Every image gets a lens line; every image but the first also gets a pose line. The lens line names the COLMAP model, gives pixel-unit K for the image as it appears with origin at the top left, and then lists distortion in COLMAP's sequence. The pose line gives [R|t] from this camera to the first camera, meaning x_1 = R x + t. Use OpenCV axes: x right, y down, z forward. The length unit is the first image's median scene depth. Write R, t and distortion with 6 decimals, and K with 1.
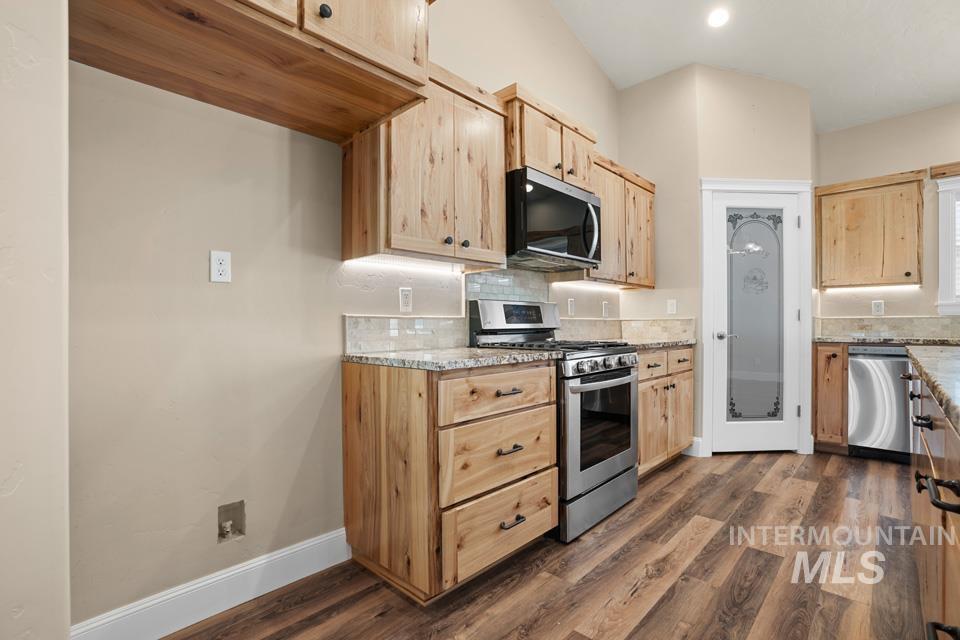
lens RADIAL K [[439.2, 0, 483.4], [0, 439.2, 325.6], [0, 0, 1]] dist [-0.080194, 0.033001]
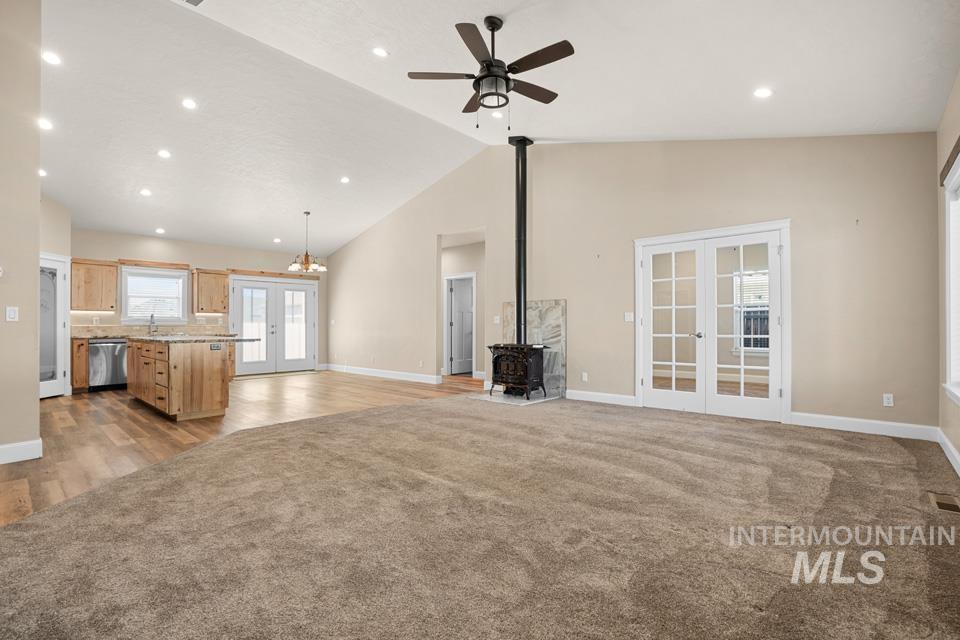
lens RADIAL K [[444.8, 0, 479.8], [0, 444.8, 330.8], [0, 0, 1]] dist [-0.081393, 0.037977]
pose [[-0.051403, -0.005328, 0.998664, -1.765577], [0.001413, 0.999984, 0.005407, -0.005412], [-0.998677, 0.001689, -0.051394, -1.091969]]
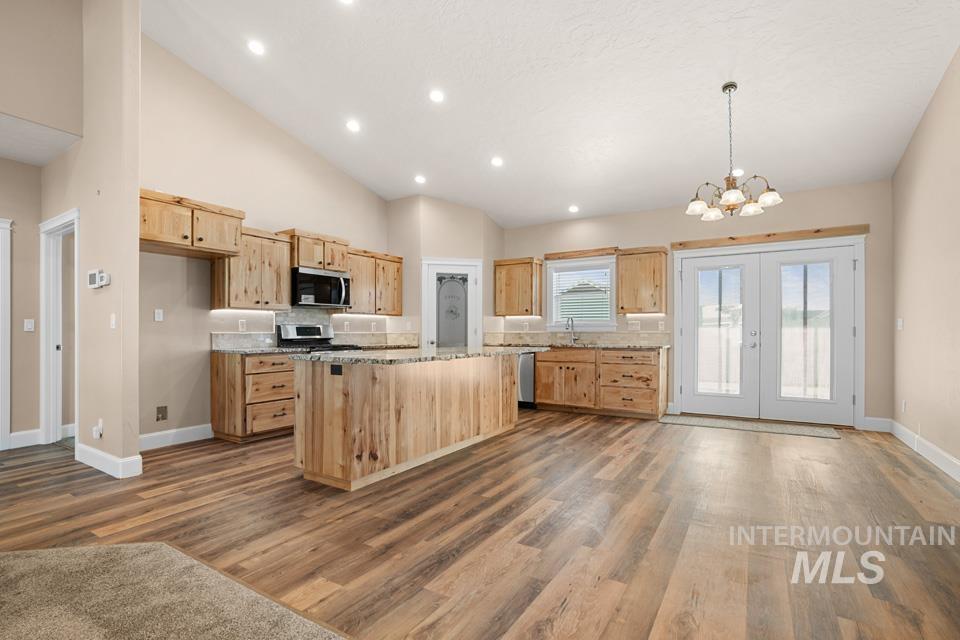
lens RADIAL K [[444.8, 0, 479.8], [0, 444.8, 330.8], [0, 0, 1]] dist [-0.081393, 0.037977]
pose [[0.979124, 0.004268, 0.203220, 0.483629], [-0.003317, 0.999982, -0.005021, -0.022367], [-0.203237, 0.004242, 0.979120, -1.230757]]
